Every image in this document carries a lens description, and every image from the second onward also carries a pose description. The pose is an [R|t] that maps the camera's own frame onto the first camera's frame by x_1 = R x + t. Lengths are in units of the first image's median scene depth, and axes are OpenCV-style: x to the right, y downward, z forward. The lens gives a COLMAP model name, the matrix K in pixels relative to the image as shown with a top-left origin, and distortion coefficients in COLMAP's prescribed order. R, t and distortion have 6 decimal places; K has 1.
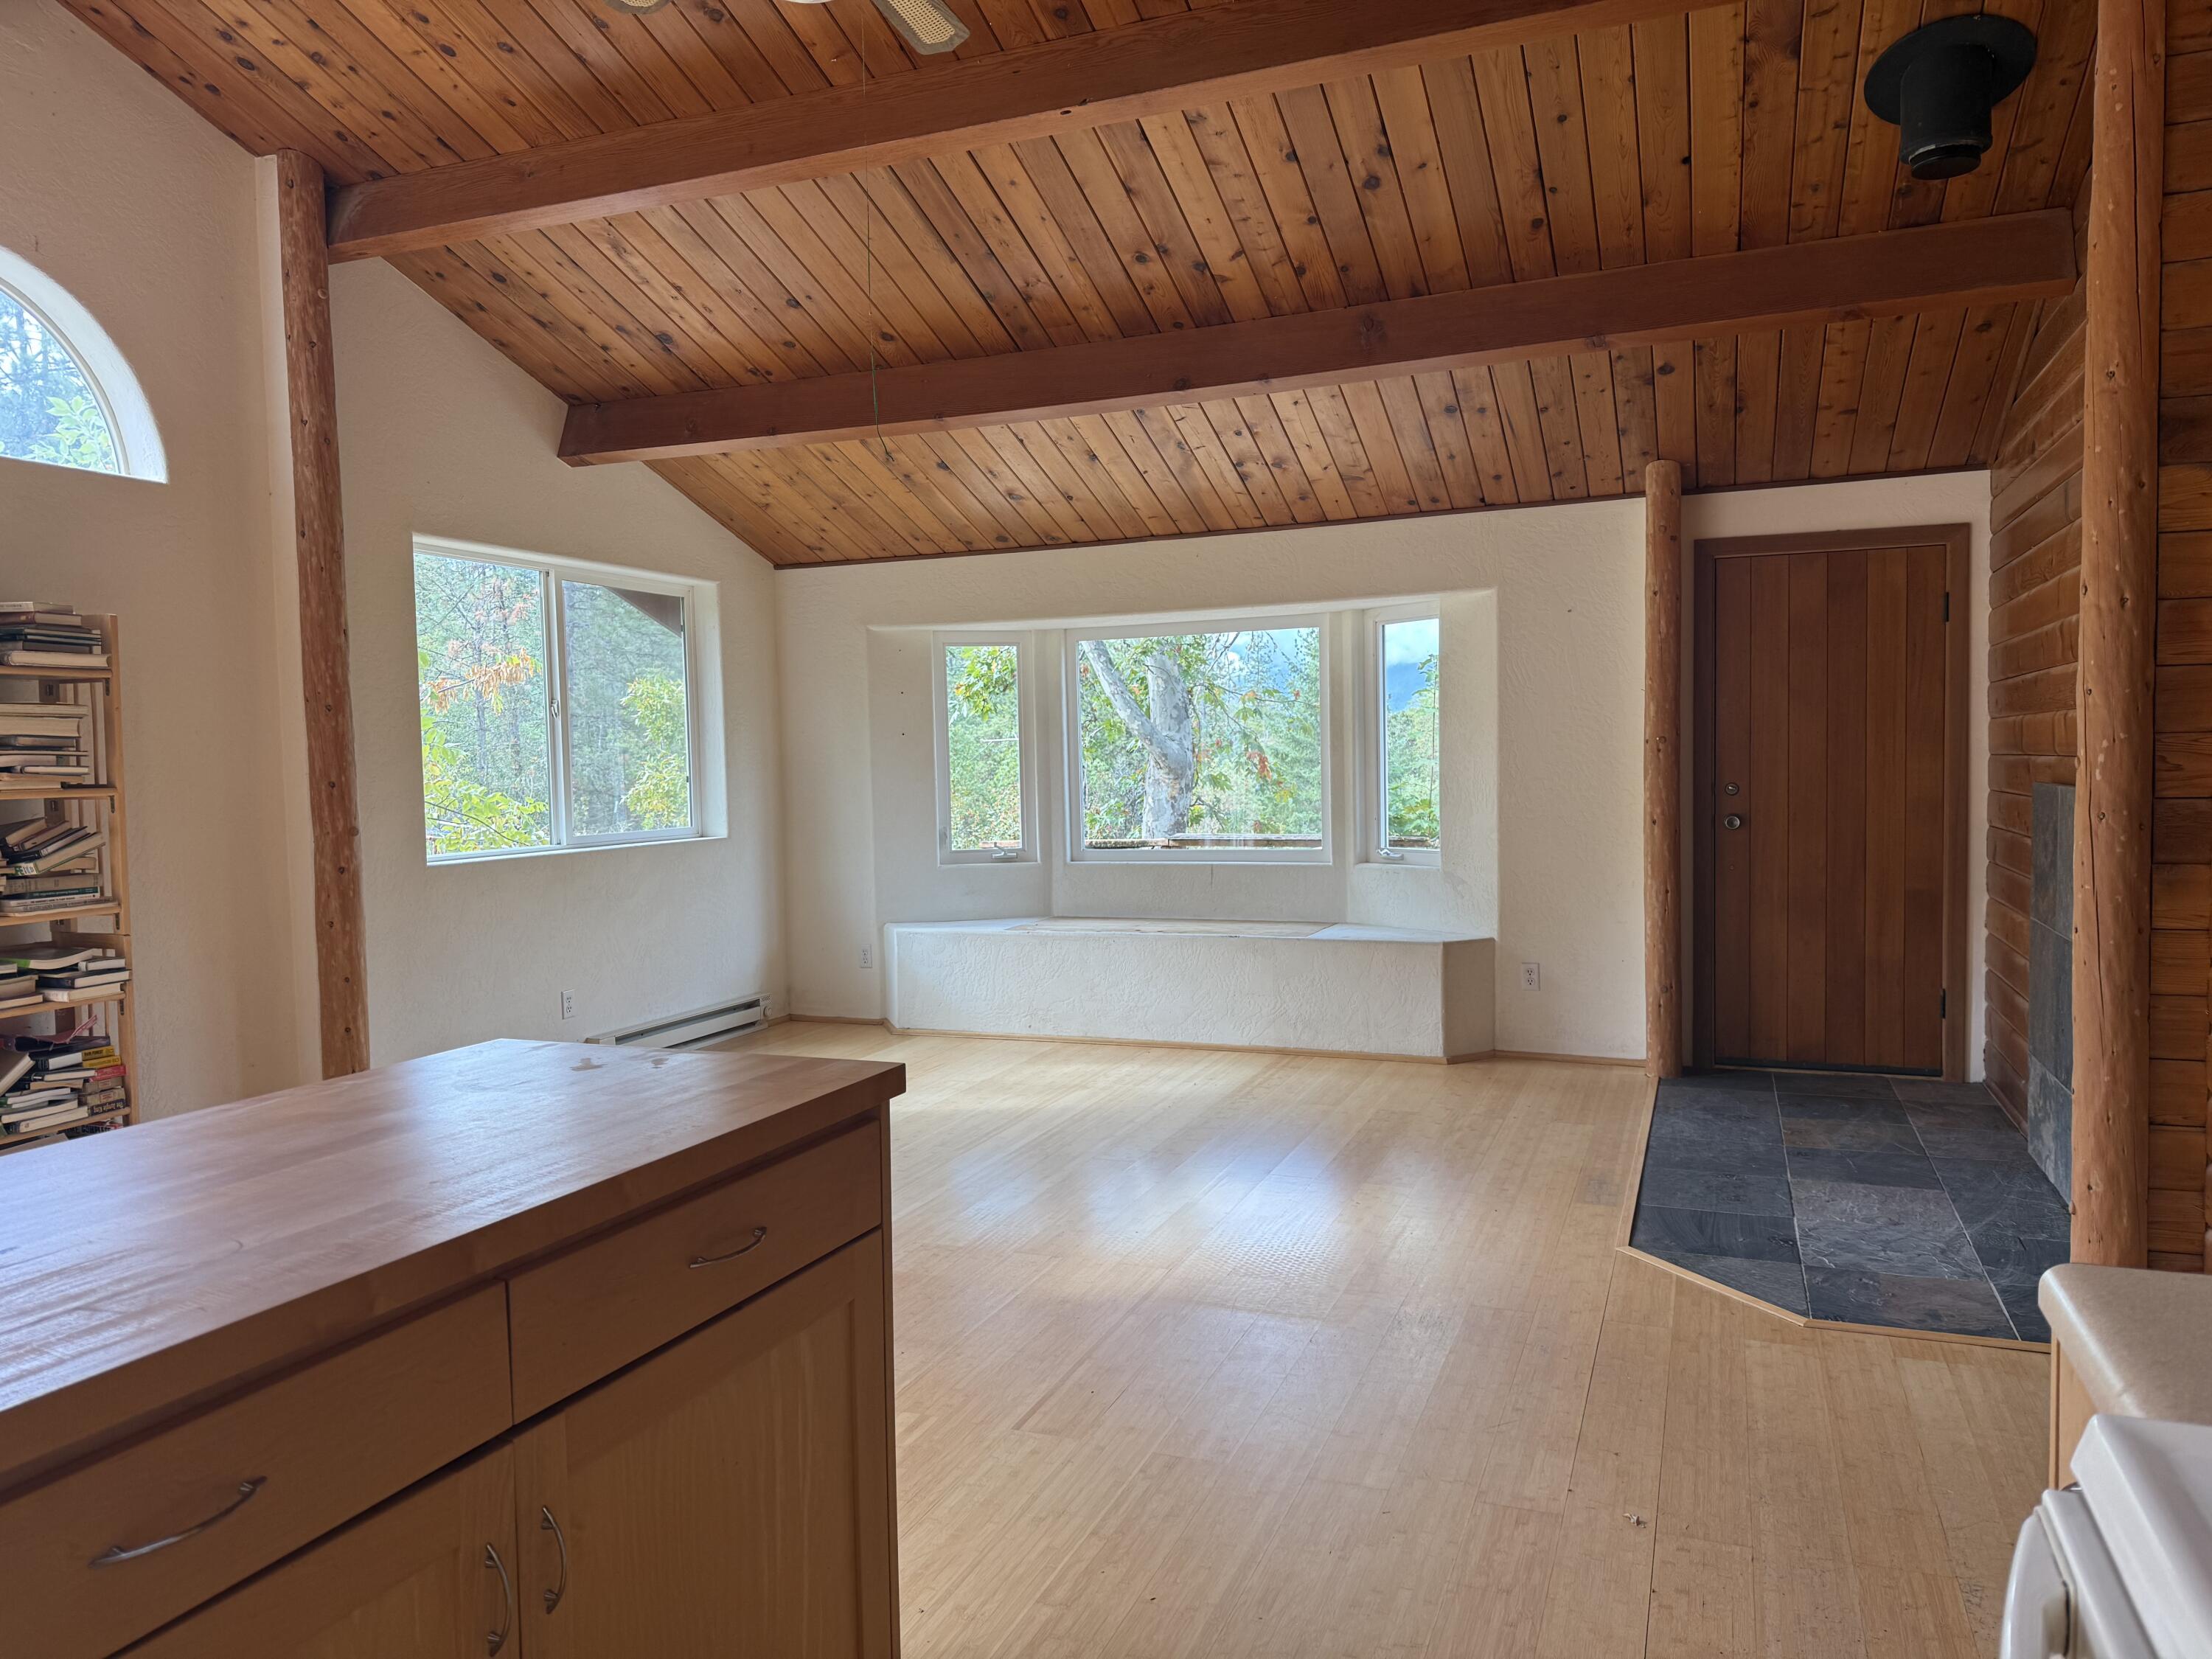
lens RADIAL K [[1542.4, 0, 1097.8], [0, 1542.4, 839.6], [0, 0, 1]] dist [0.085669, -0.101317]
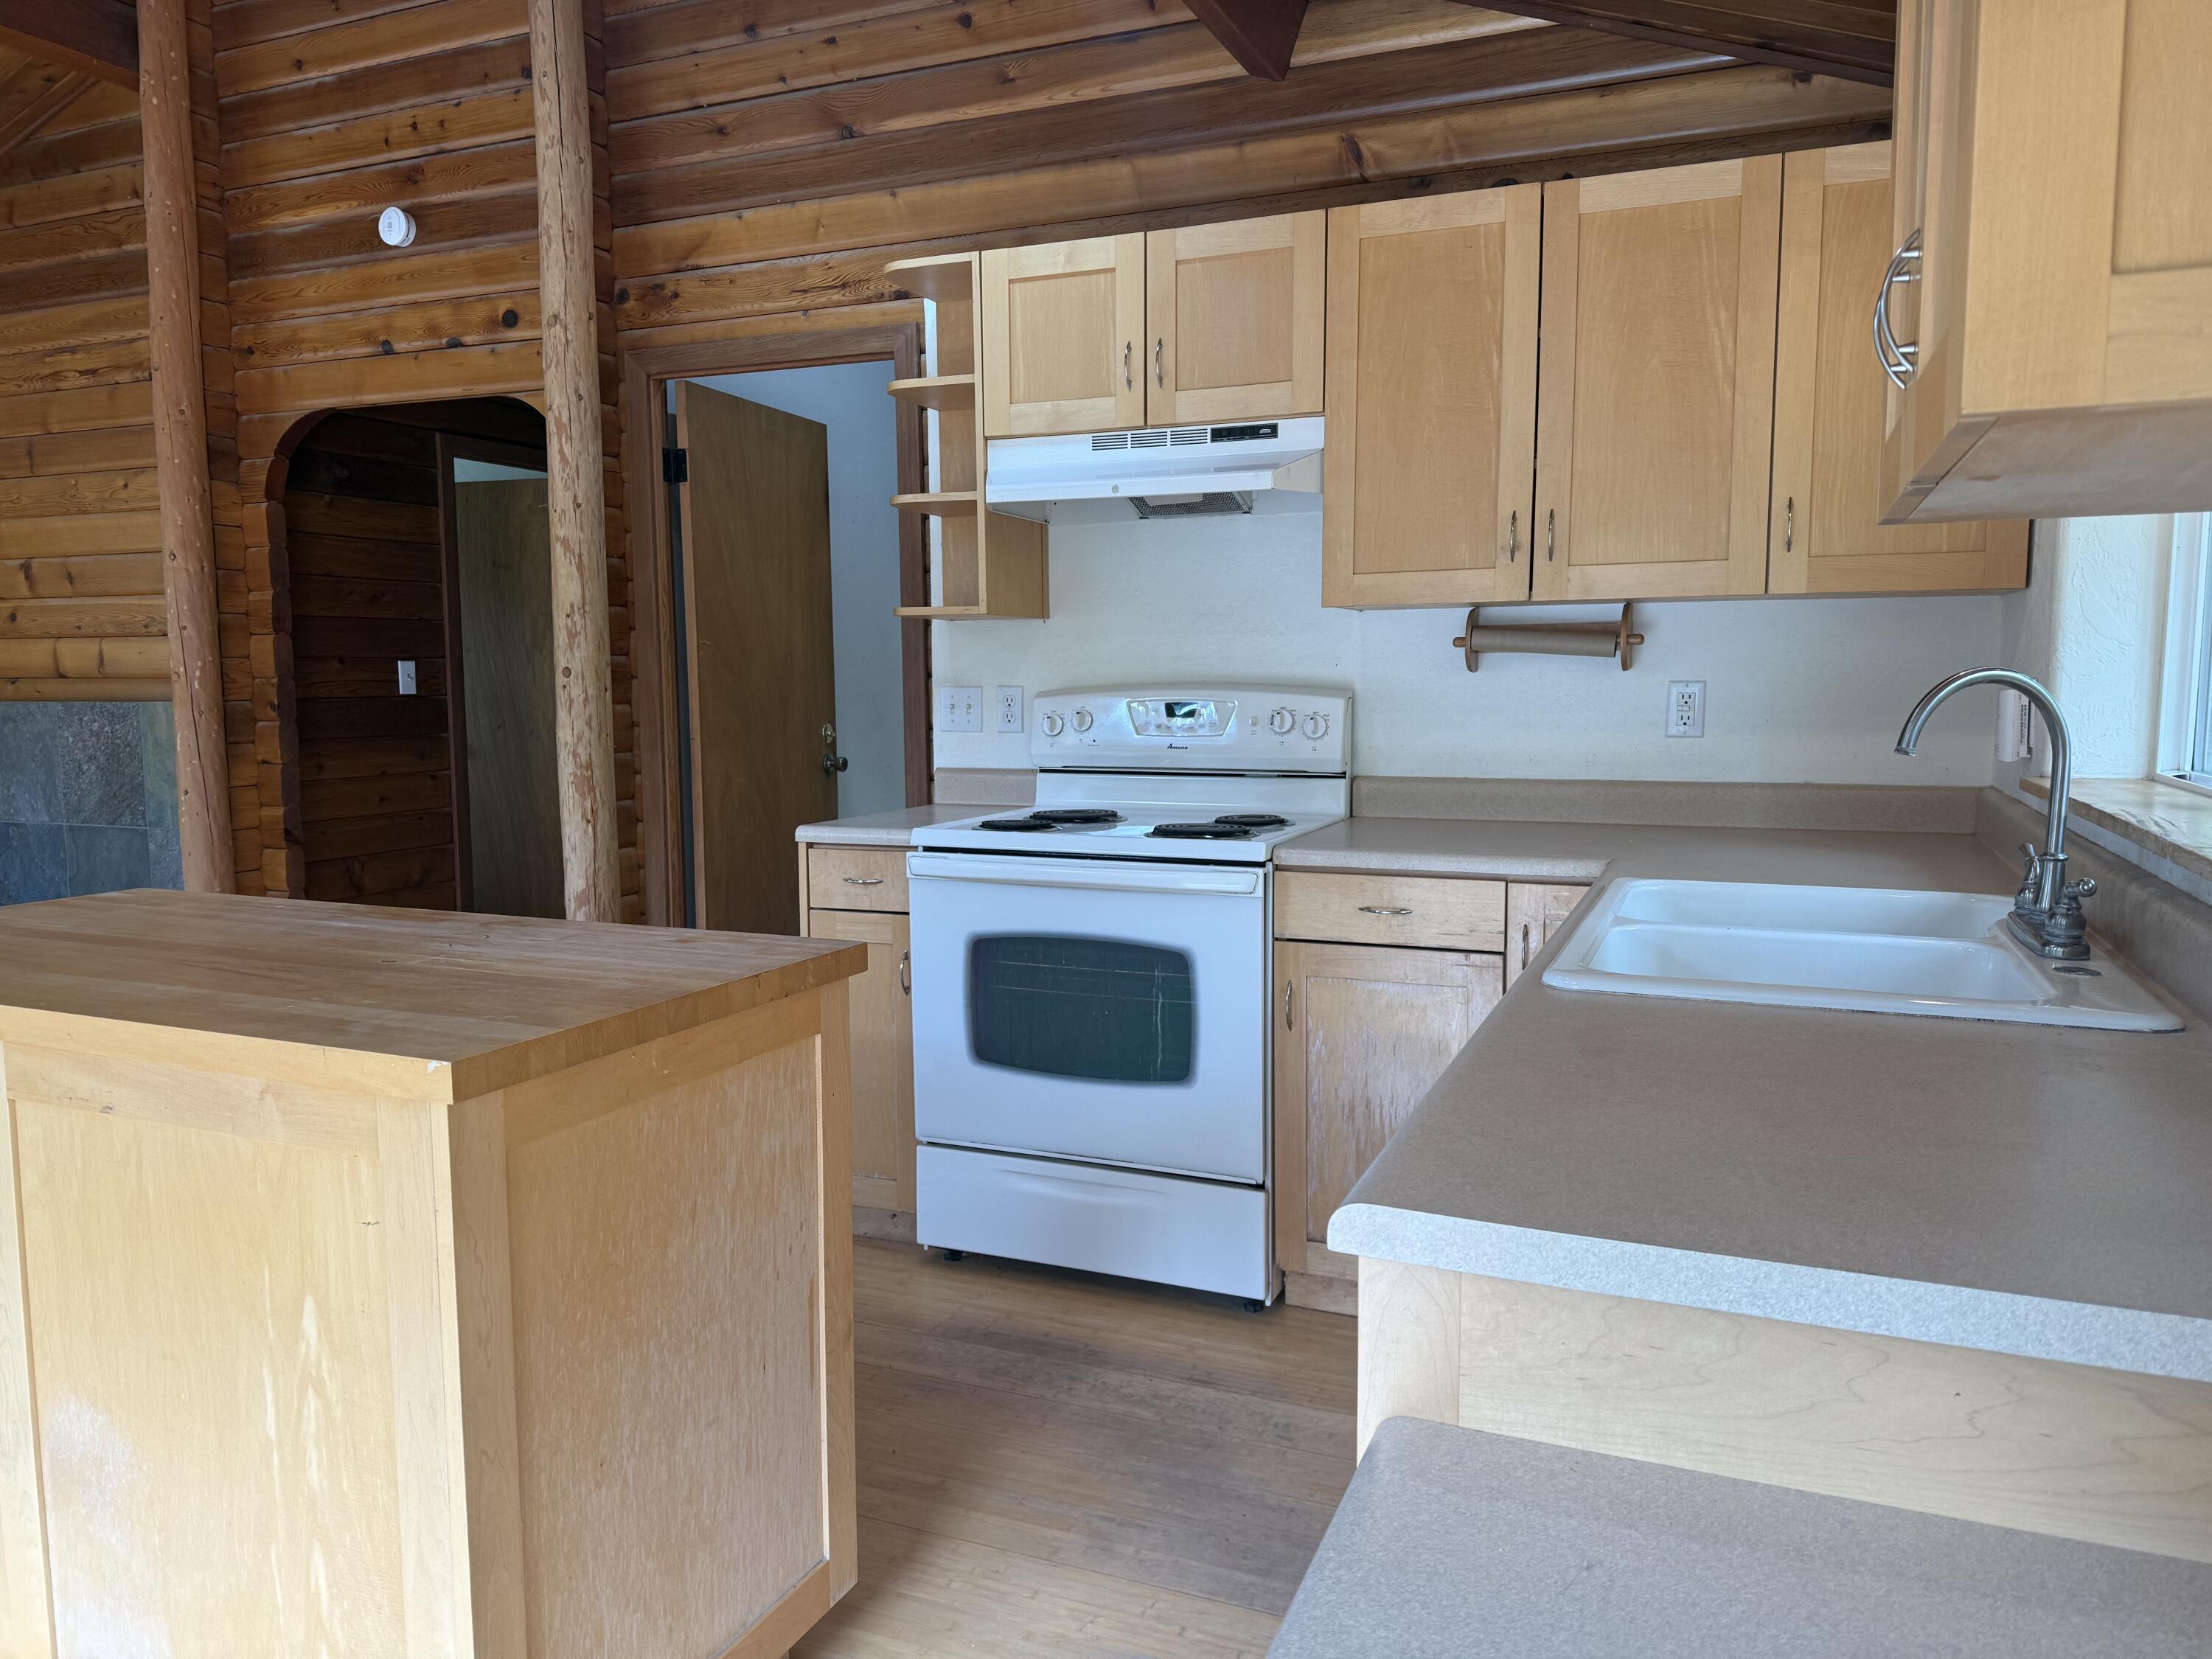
lens RADIAL K [[1542.4, 0, 1103.8], [0, 1542.4, 832.1], [0, 0, 1]] dist [0.085669, -0.101317]
pose [[0.019478, -0.075431, 0.996961, -0.719546], [0.057797, 0.995567, 0.074196, 0.031607], [-0.998138, 0.056176, 0.023751, 0.109818]]
